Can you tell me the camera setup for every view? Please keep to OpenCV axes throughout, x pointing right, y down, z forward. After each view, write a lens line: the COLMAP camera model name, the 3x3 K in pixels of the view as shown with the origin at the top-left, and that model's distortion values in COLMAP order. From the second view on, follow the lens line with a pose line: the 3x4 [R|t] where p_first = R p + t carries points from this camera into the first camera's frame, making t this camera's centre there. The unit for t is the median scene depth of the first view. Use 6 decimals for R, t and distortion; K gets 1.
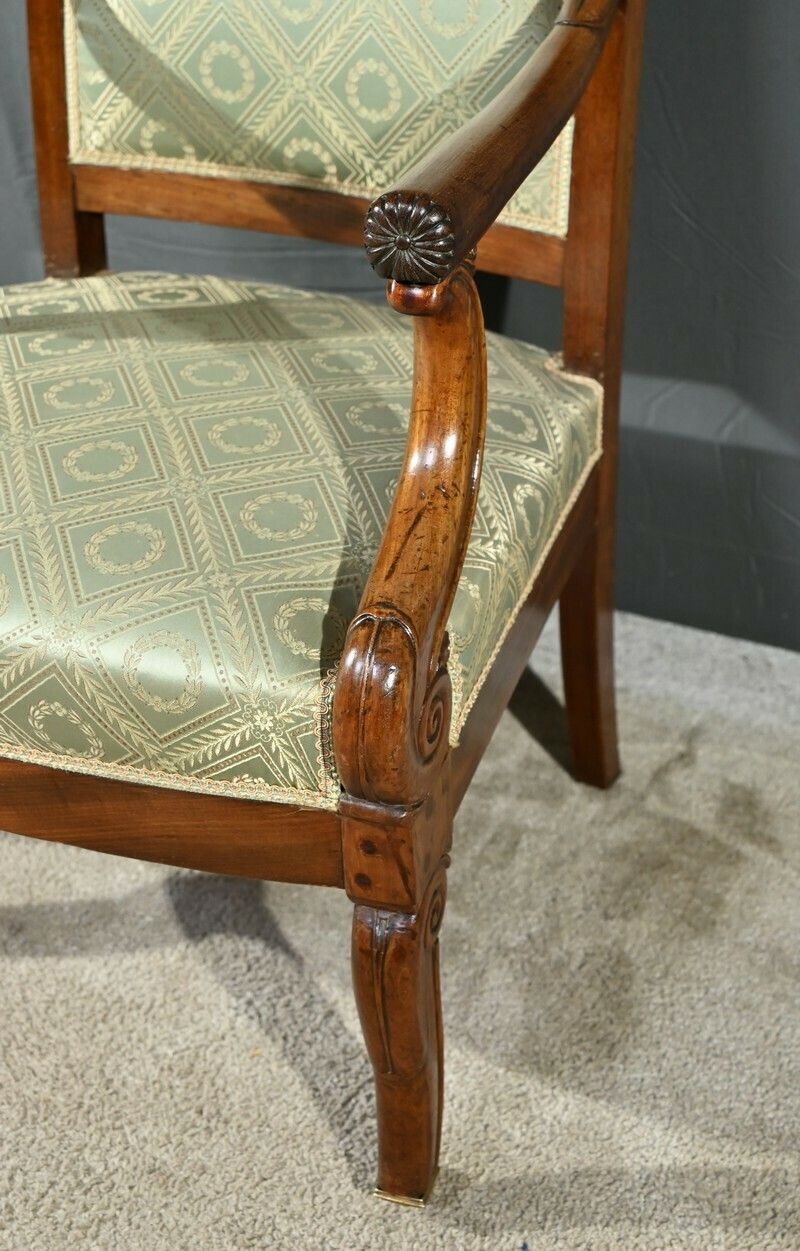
lens RADIAL K [[1938.8, 0, 437.0], [0, 1938.8, 588.0], [0, 0, 1]] dist [-0.030370, 0.000000]
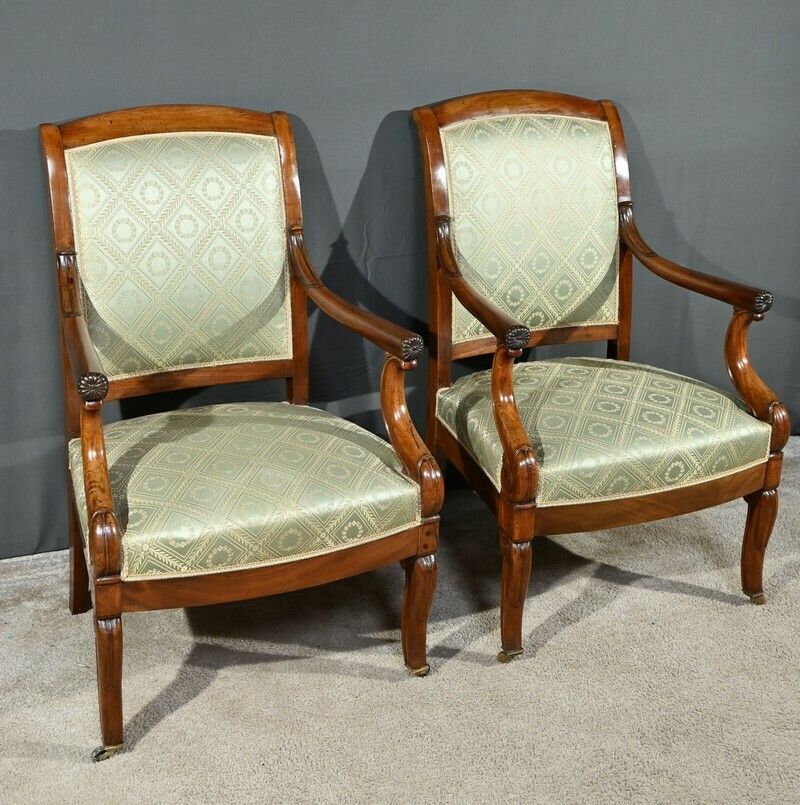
lens RADIAL K [[1413.1, 0, 405.5], [0, 1413.1, 339.4], [0, 0, 1]] dist [0.004013, 0.000000]
pose [[0.616057, -0.226799, 0.754345, -1.362296], [0.365394, 0.930667, -0.018598, -0.106265], [-0.697826, 0.287090, 0.656215, -0.473915]]
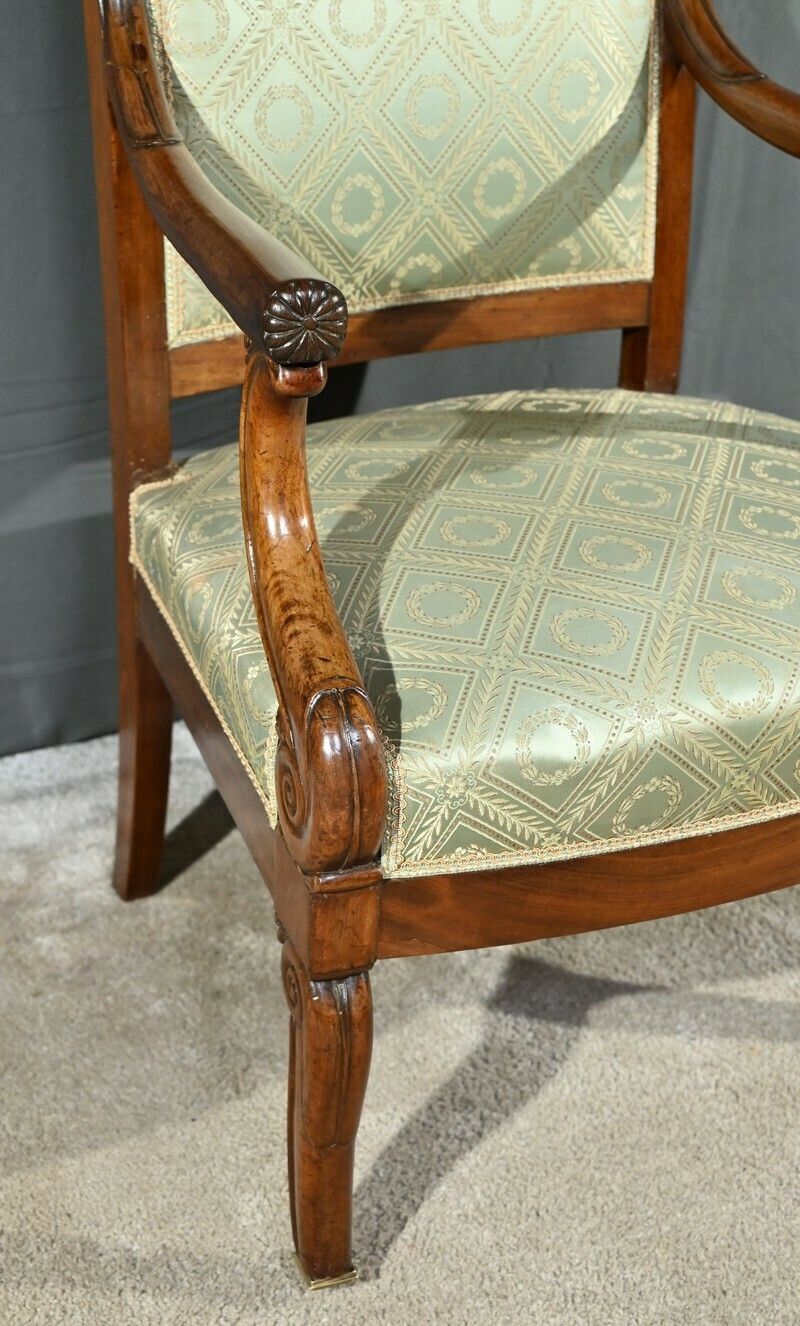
lens RADIAL K [[2065.2, 0, 344.5], [0, 2065.2, 739.9], [0, 0, 1]] dist [0.002496, 0.000000]
pose [[0.609669, -0.373406, 0.699193, -0.977889], [0.378579, 0.912151, 0.157031, -0.189302], [-0.696406, 0.168963, 0.697474, 0.317873]]
